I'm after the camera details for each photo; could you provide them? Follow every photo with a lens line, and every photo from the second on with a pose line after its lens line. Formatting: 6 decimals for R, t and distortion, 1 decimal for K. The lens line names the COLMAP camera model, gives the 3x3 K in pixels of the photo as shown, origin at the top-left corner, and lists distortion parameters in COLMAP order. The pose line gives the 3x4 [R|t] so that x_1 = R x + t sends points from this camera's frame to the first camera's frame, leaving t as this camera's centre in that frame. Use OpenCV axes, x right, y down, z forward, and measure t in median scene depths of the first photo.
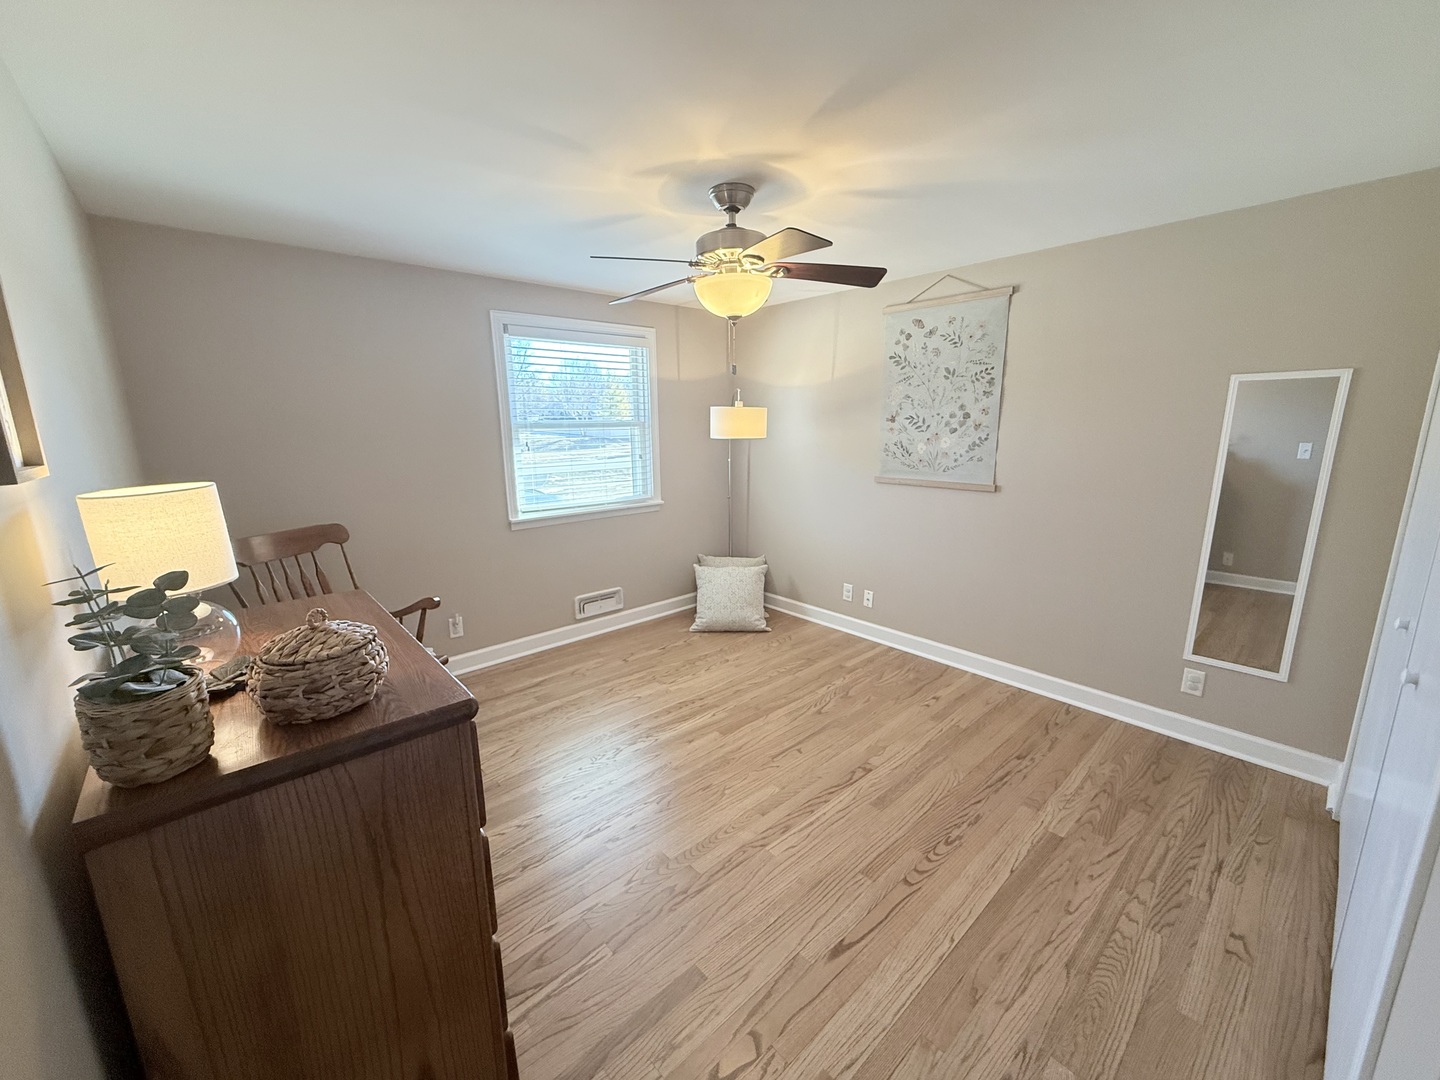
lens RADIAL K [[573.2, 0, 717.1], [0, 573.2, 539.3], [0, 0, 1]] dist [0.000064, -0.000322]
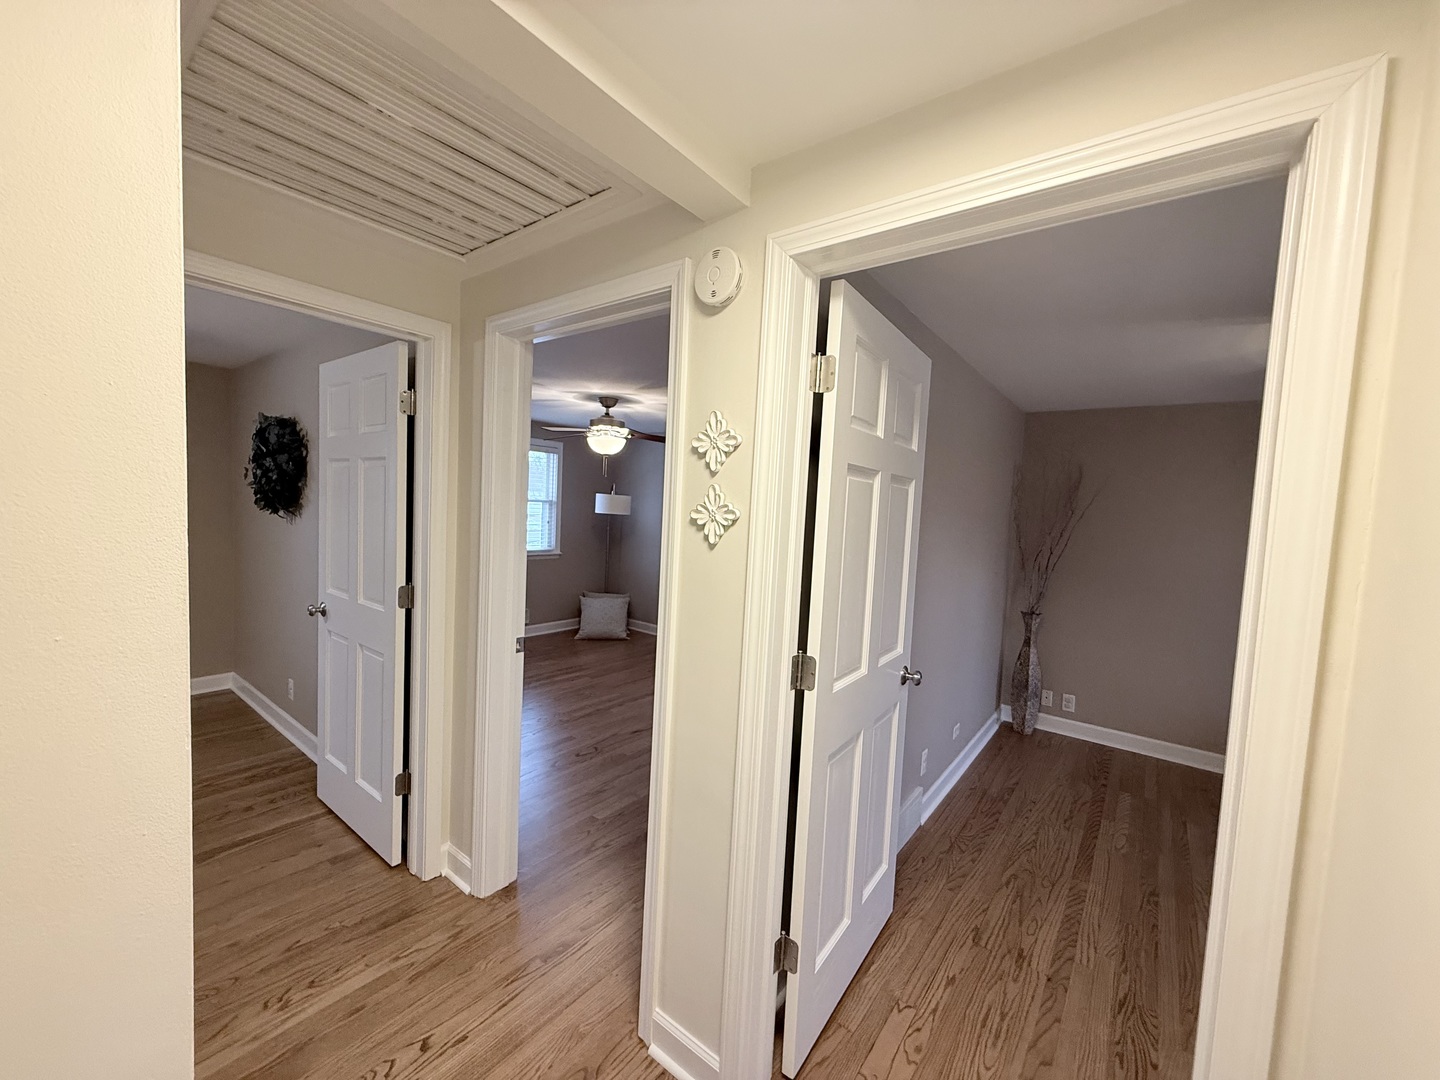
lens RADIAL K [[573.2, 0, 717.1], [0, 573.2, 539.3], [0, 0, 1]] dist [0.000064, -0.000322]
pose [[0.981825, 0.047401, 0.183771, 0.030578], [-0.020084, 0.988821, -0.147750, 0.118859], [-0.188720, 0.141373, 0.971802, -0.572474]]
